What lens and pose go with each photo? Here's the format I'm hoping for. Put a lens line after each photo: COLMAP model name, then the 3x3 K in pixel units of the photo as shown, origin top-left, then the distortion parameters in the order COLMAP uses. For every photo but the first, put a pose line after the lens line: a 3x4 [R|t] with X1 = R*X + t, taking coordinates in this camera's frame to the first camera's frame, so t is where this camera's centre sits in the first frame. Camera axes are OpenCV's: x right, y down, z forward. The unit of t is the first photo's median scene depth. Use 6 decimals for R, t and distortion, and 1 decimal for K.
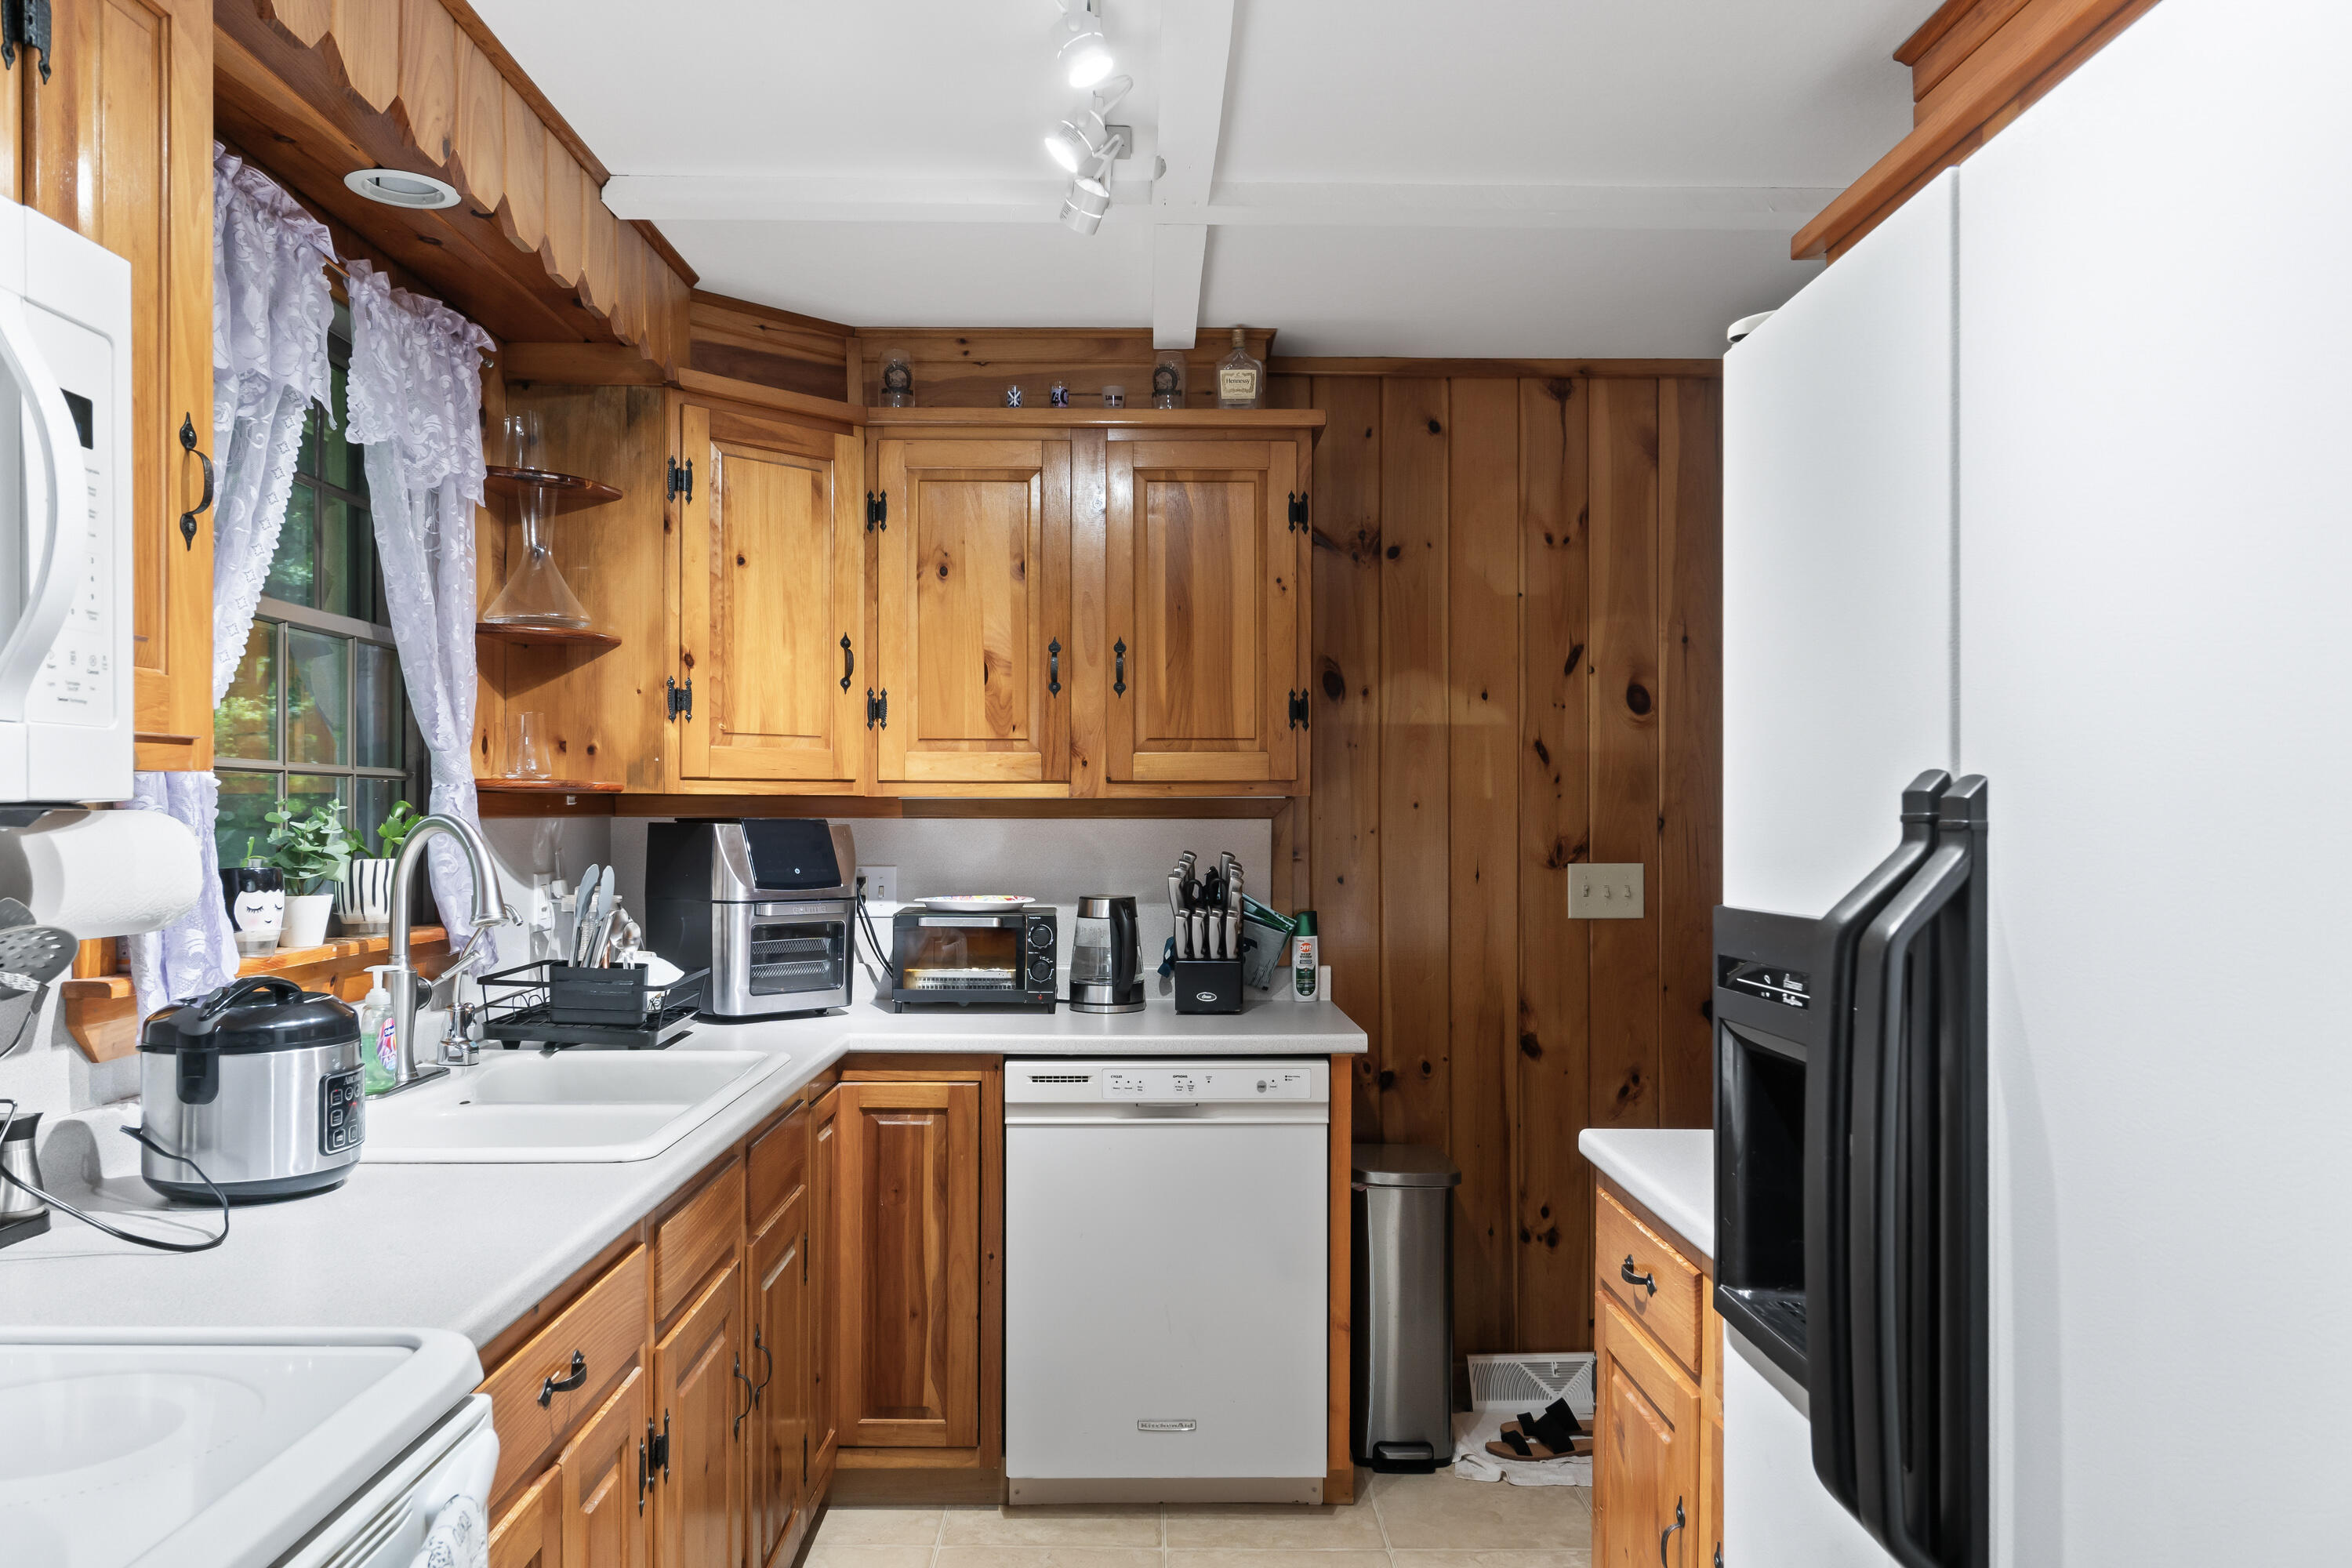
lens RADIAL K [[1720.7, 0, 1176.0], [0, 1720.7, 784.0], [0, 0, 1]] dist [-0.003151, -0.001441]
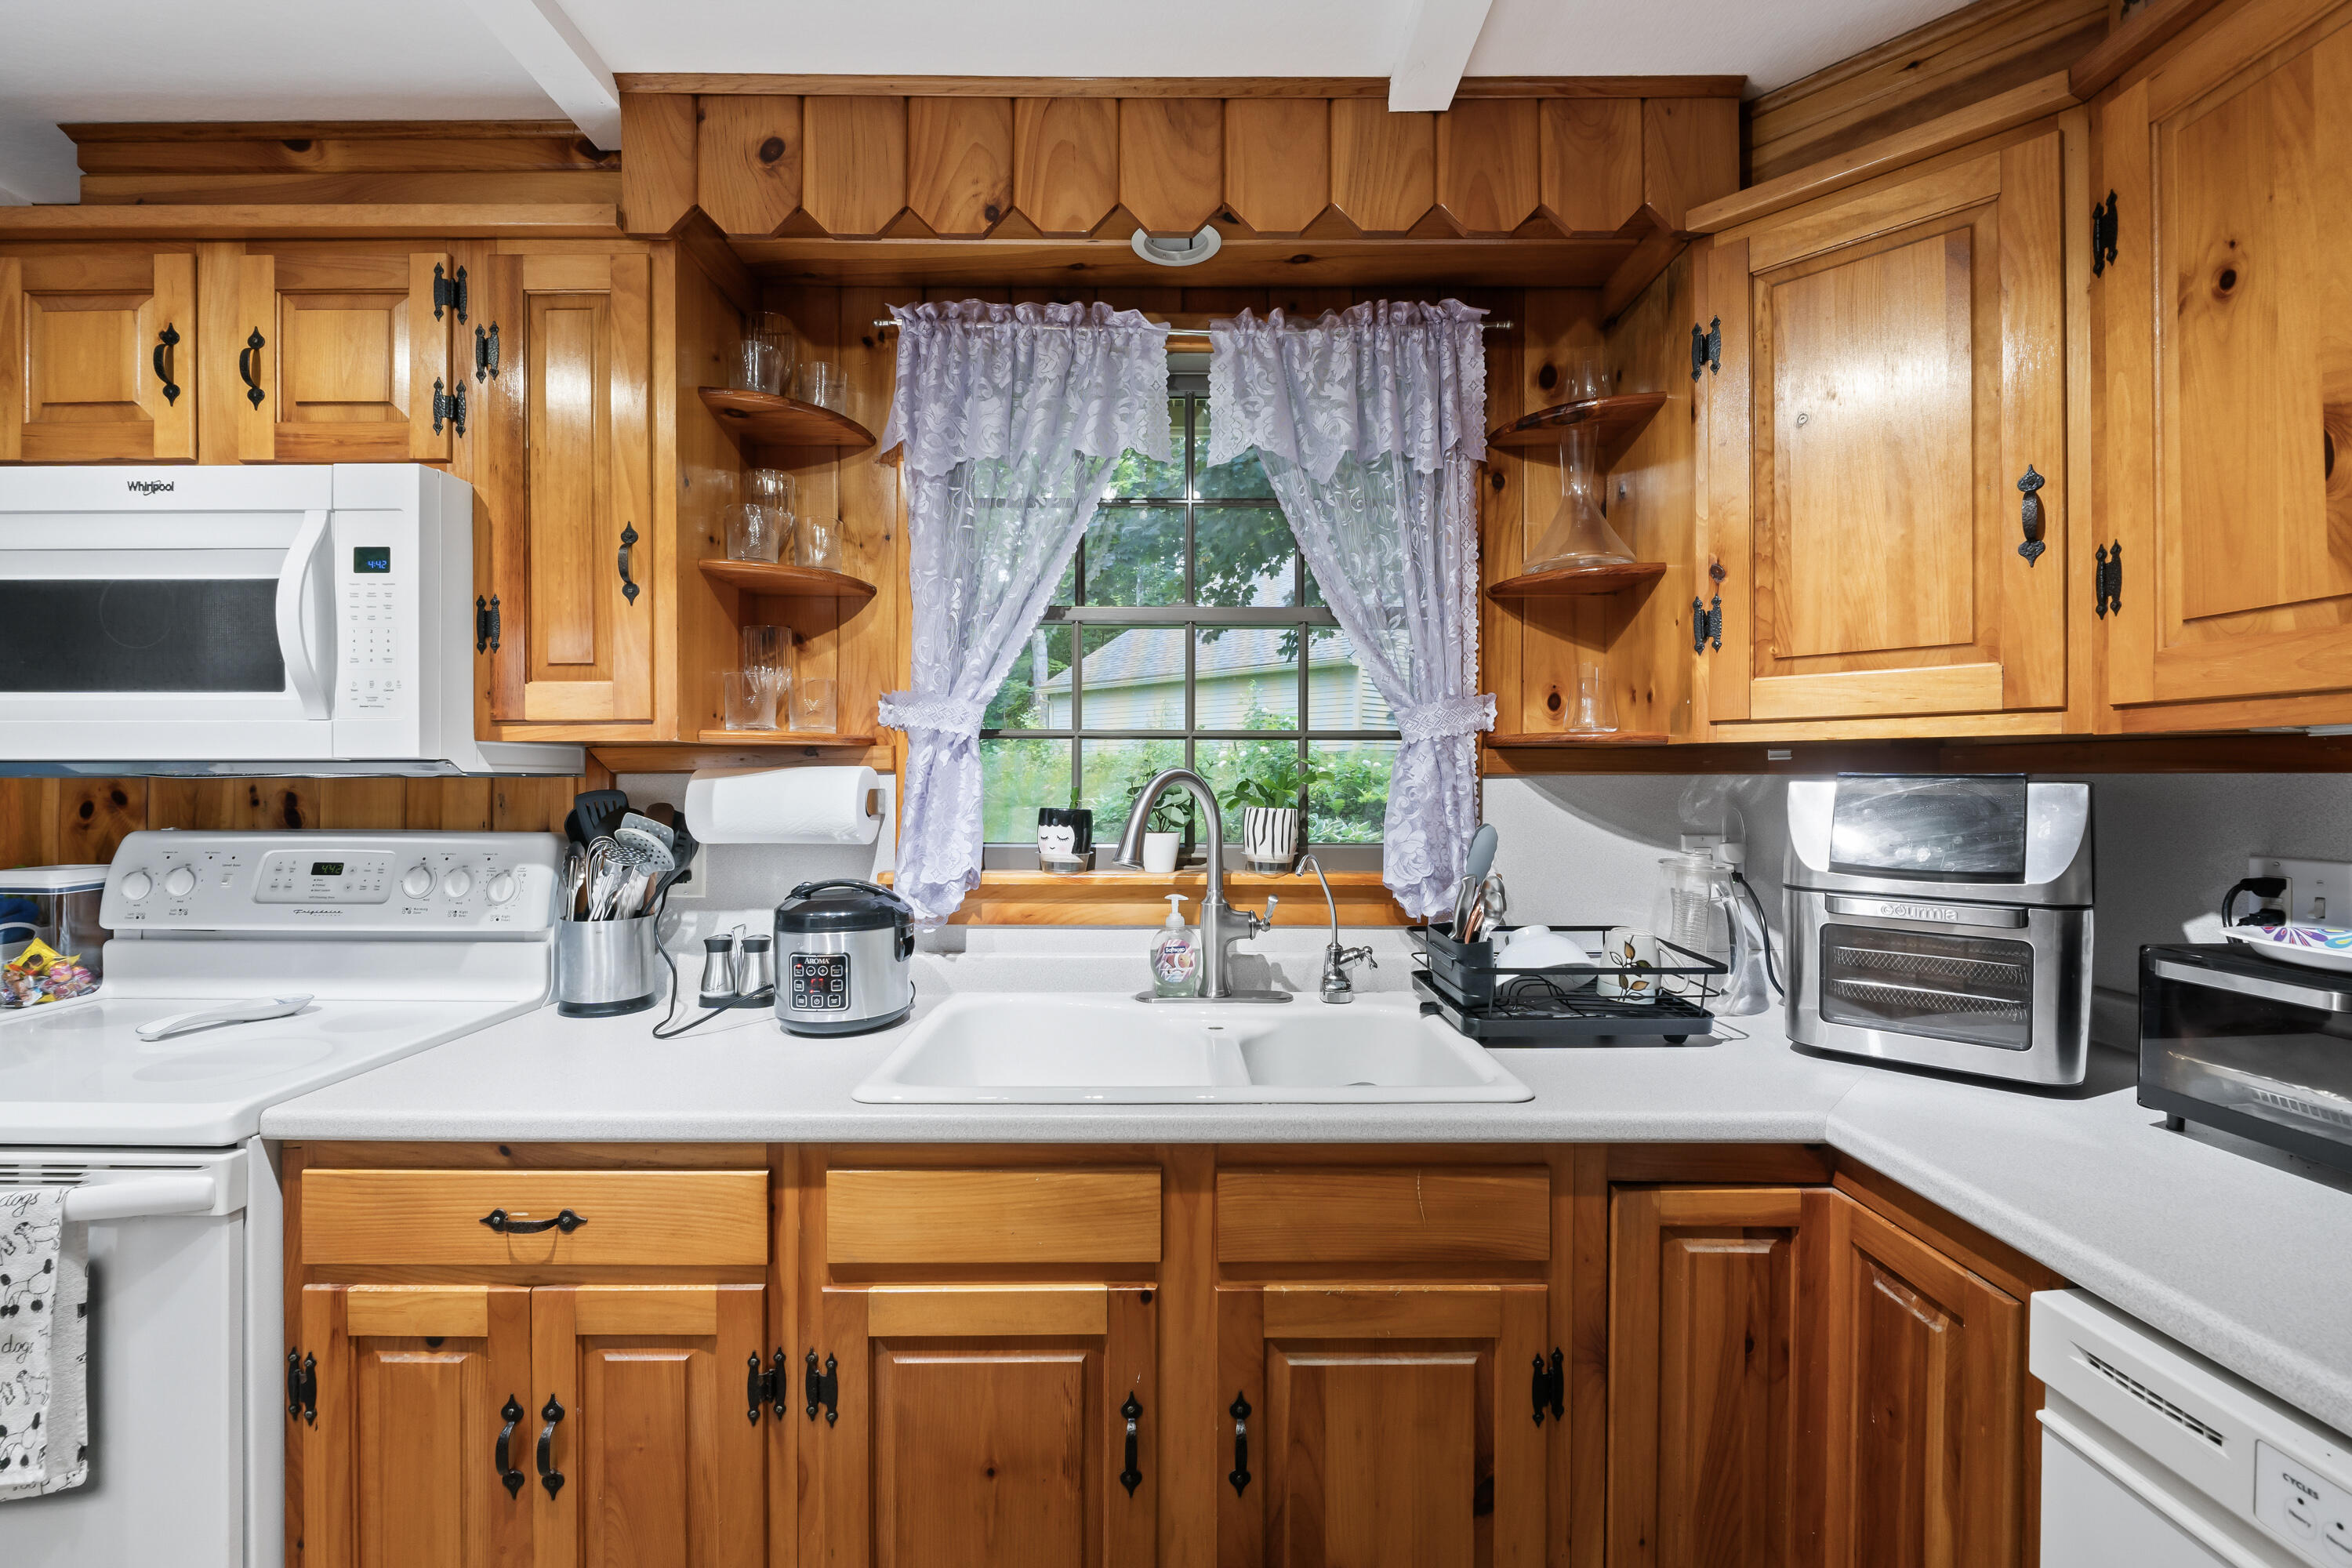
lens RADIAL K [[964.5, 0, 1189.6], [0, 964.5, 788.0], [0, 0, 1]] dist [-0.002511, -0.000191]
pose [[-0.020280, 0.007354, -0.999767, 0.163313], [0.017053, 0.999830, 0.007009, 0.019341], [0.999649, -0.016907, -0.020402, 0.768377]]
